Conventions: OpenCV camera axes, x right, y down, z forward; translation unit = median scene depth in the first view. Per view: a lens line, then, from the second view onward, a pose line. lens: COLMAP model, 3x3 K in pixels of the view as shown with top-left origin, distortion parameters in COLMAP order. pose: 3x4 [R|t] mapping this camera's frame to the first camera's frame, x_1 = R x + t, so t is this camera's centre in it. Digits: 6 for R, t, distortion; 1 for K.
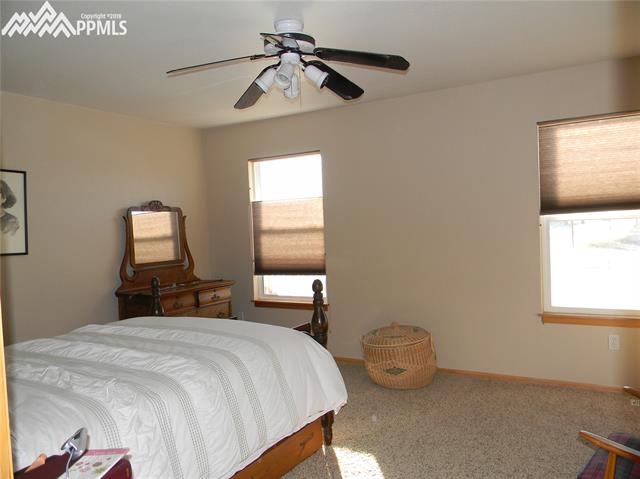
lens RADIAL K [[515.5, 0, 317.4], [0, 515.5, 241.7], [0, 0, 1]] dist [0.004259, 0.000150]
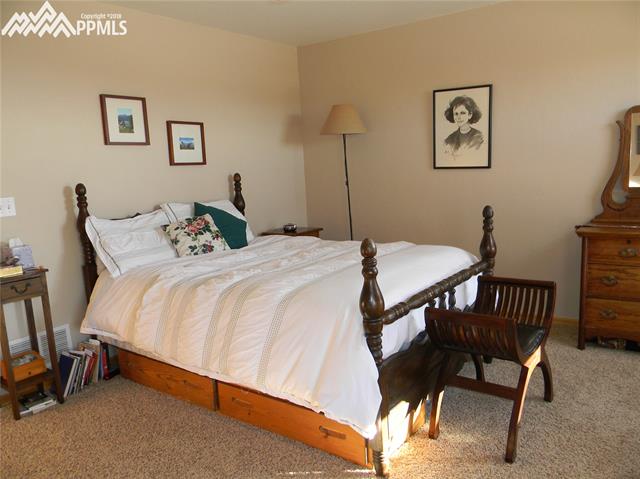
lens RADIAL K [[515.5, 0, 317.4], [0, 515.5, 241.7], [0, 0, 1]] dist [0.004259, 0.000150]
pose [[-0.084281, 0.198661, -0.976438, 0.501627], [0.023848, 0.980046, 0.197336, -0.043087], [0.996157, -0.006655, -0.087337, 0.756014]]
